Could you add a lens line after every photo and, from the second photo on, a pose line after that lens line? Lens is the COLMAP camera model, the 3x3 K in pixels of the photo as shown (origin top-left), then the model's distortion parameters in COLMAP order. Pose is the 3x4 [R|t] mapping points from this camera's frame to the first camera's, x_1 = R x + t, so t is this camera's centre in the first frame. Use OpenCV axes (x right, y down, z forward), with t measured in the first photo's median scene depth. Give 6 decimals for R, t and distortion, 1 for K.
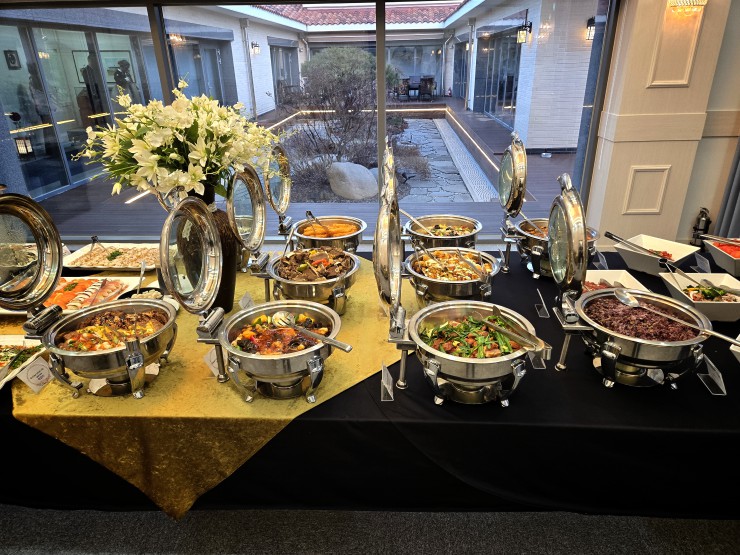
lens RADIAL K [[495.1, 0, 374.9], [0, 495.1, 279.5], [0, 0, 1]] dist [0.112185, -0.114276]
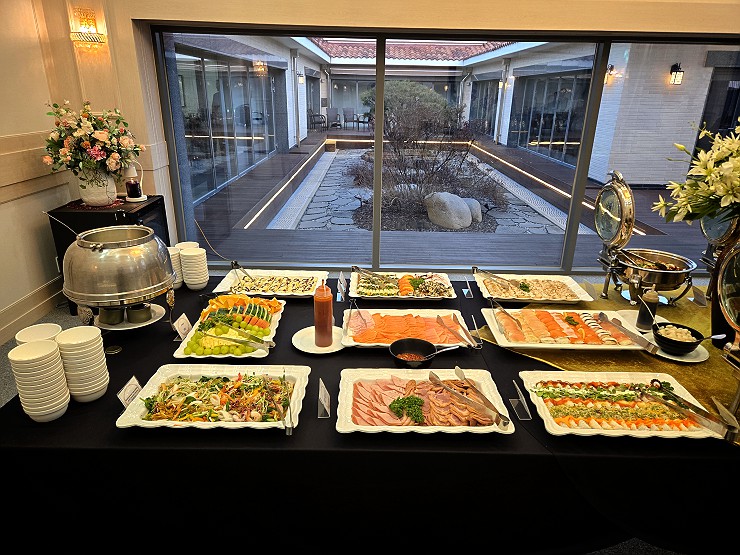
lens RADIAL K [[495.1, 0, 374.9], [0, 495.1, 279.5], [0, 0, 1]] dist [0.112185, -0.114276]
pose [[0.997369, 0.018028, 0.070221, -0.140019], [-0.014158, 0.998374, -0.055215, -0.000621], [-0.071102, 0.054075, 0.996002, 0.007646]]
